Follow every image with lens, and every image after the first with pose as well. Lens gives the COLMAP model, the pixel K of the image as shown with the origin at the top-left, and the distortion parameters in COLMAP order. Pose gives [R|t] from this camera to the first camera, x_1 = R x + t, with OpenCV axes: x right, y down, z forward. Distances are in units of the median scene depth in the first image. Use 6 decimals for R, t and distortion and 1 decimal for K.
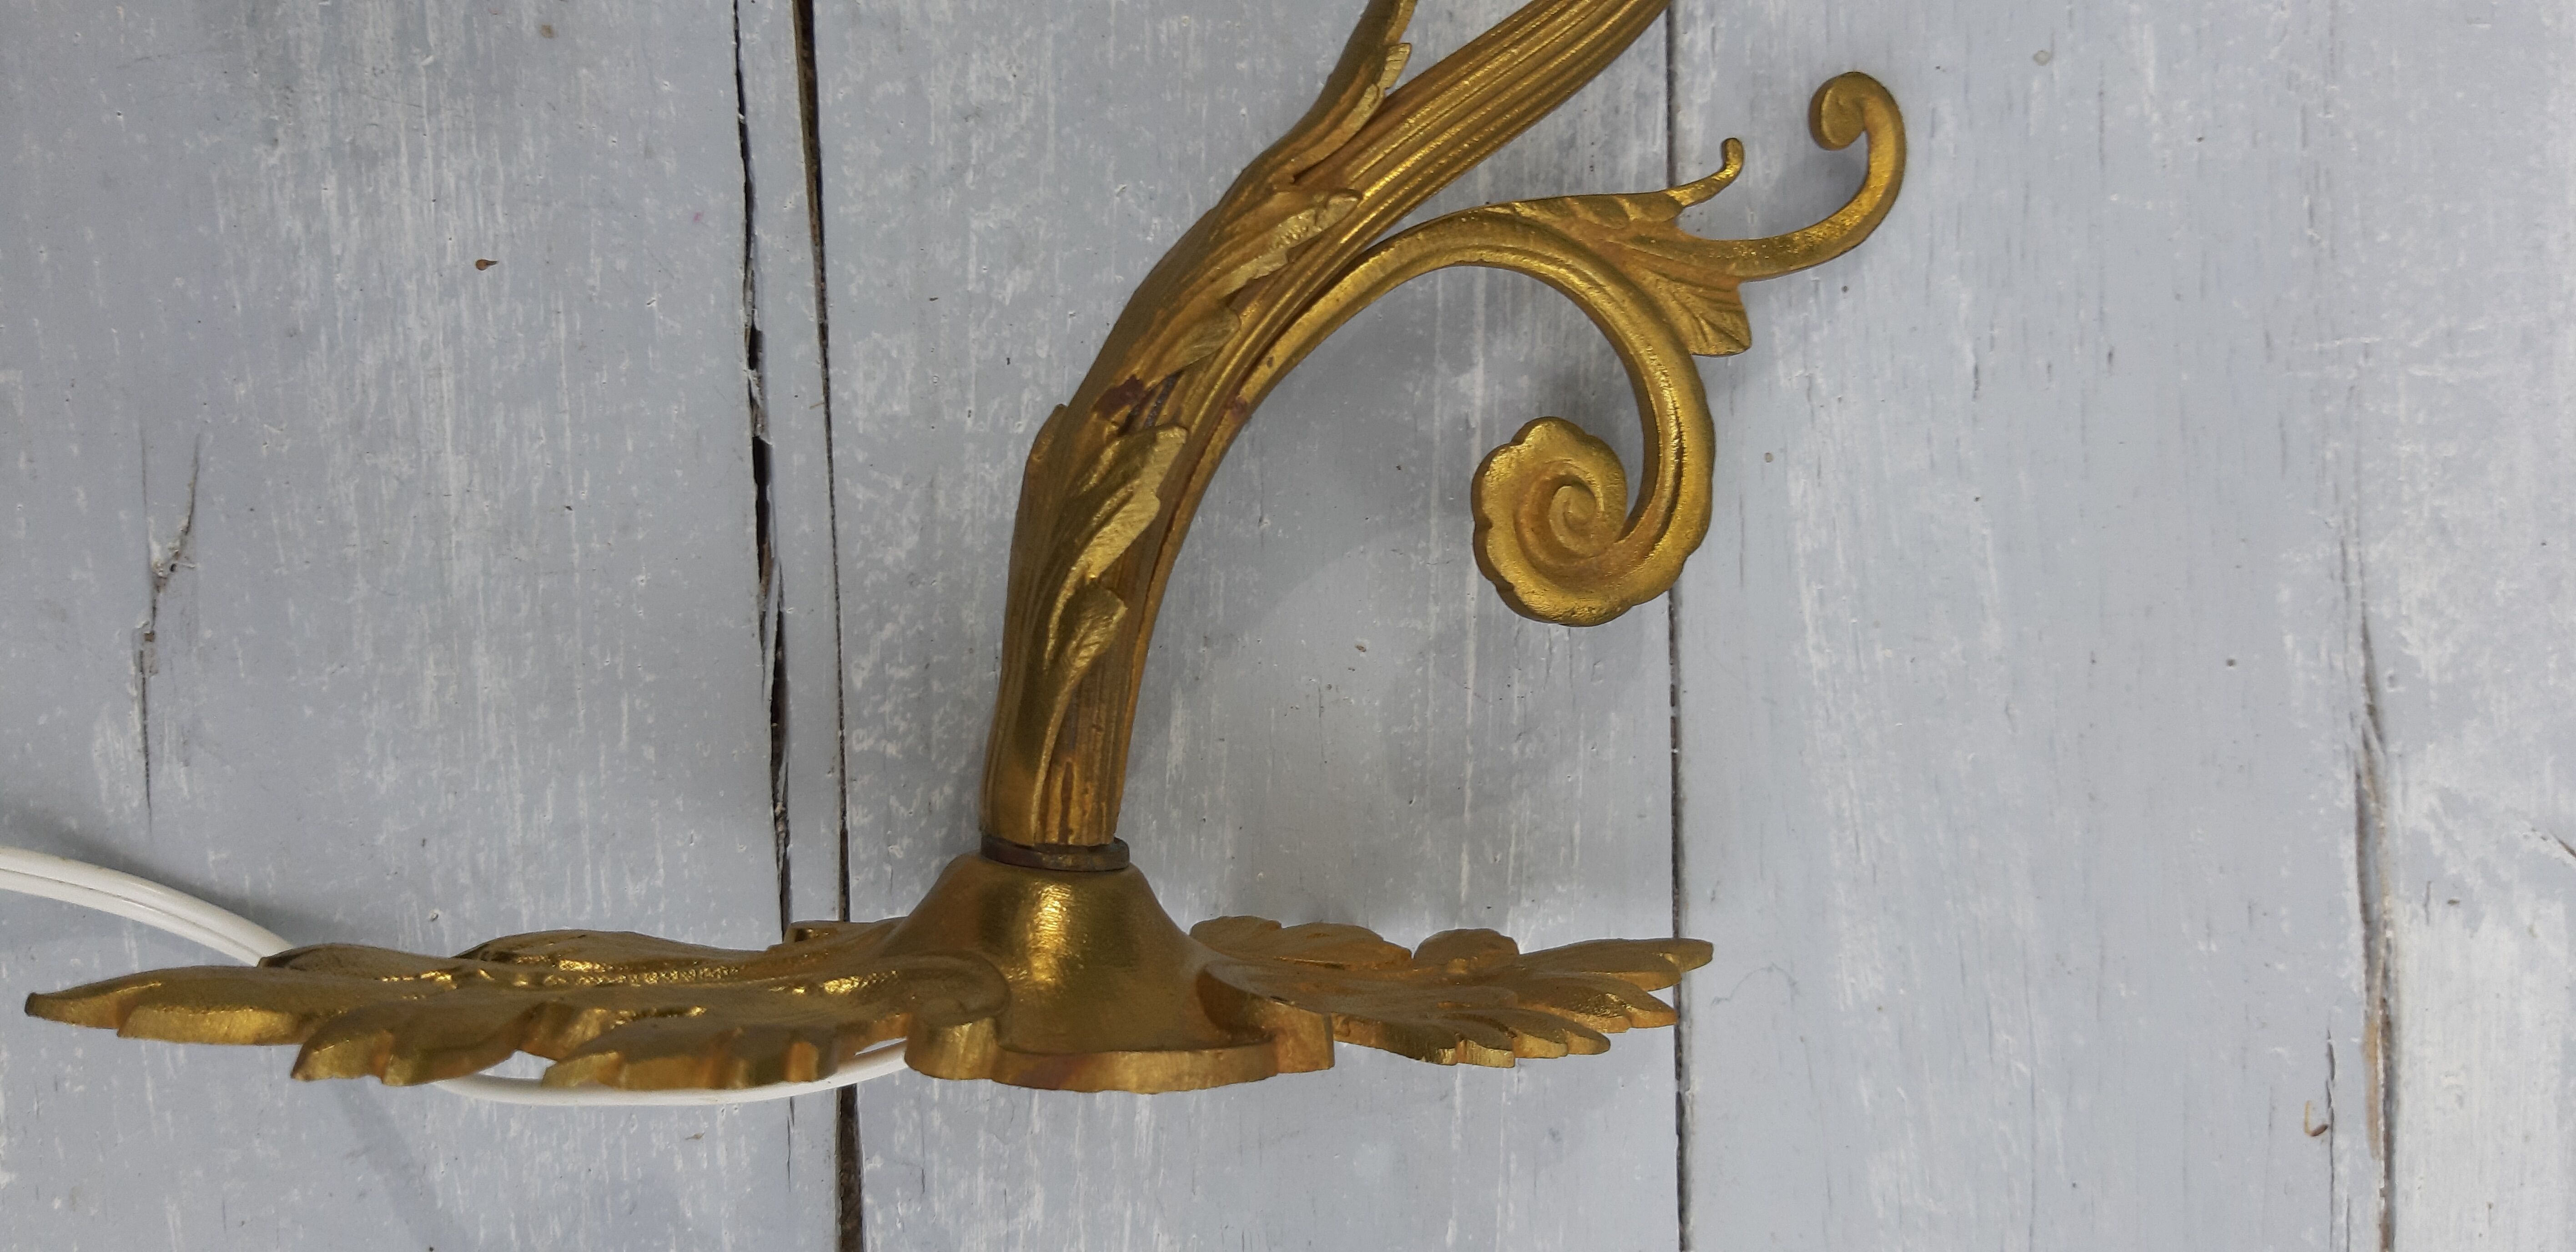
lens RADIAL K [[1724.3, 0, 1288.0], [0, 1724.3, 626.0], [0, 0, 1]] dist [0.020920, -0.065681]
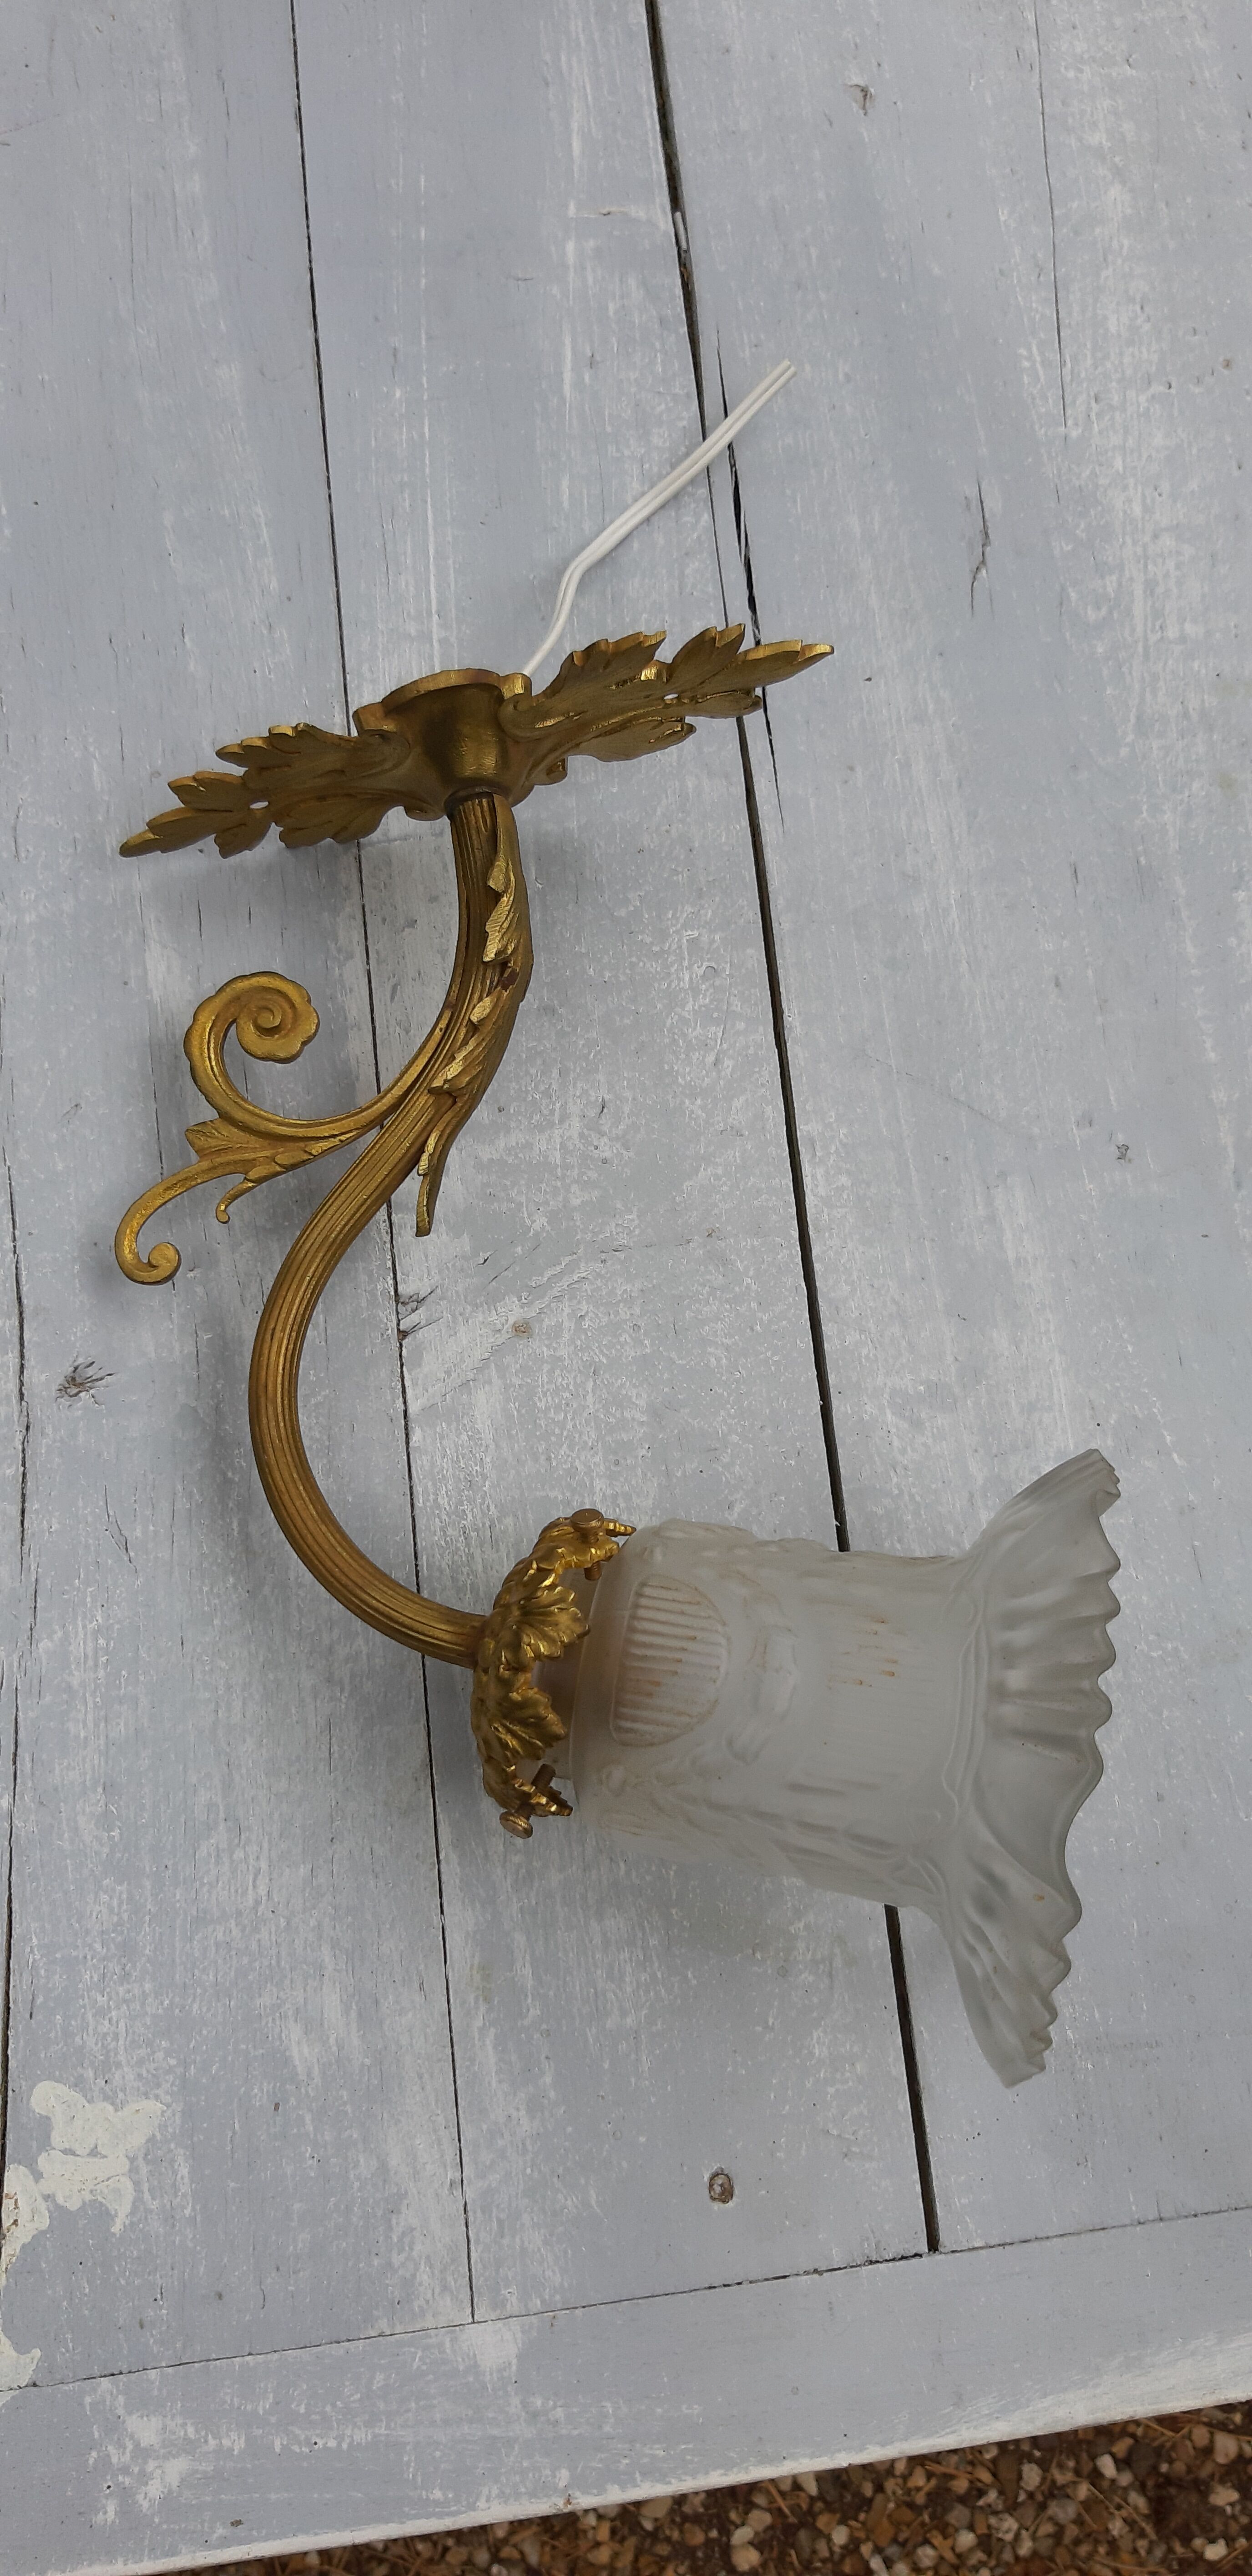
lens RADIAL K [[1724.3, 0, 626.0], [0, 1724.3, 1288.0], [0, 0, 1]] dist [0.020920, -0.065681]
pose [[-0.963426, 0.024793, -0.266824, 0.507043], [-0.060801, -0.989967, 0.127548, -1.318304], [-0.260984, 0.139106, 0.955268, -1.058931]]
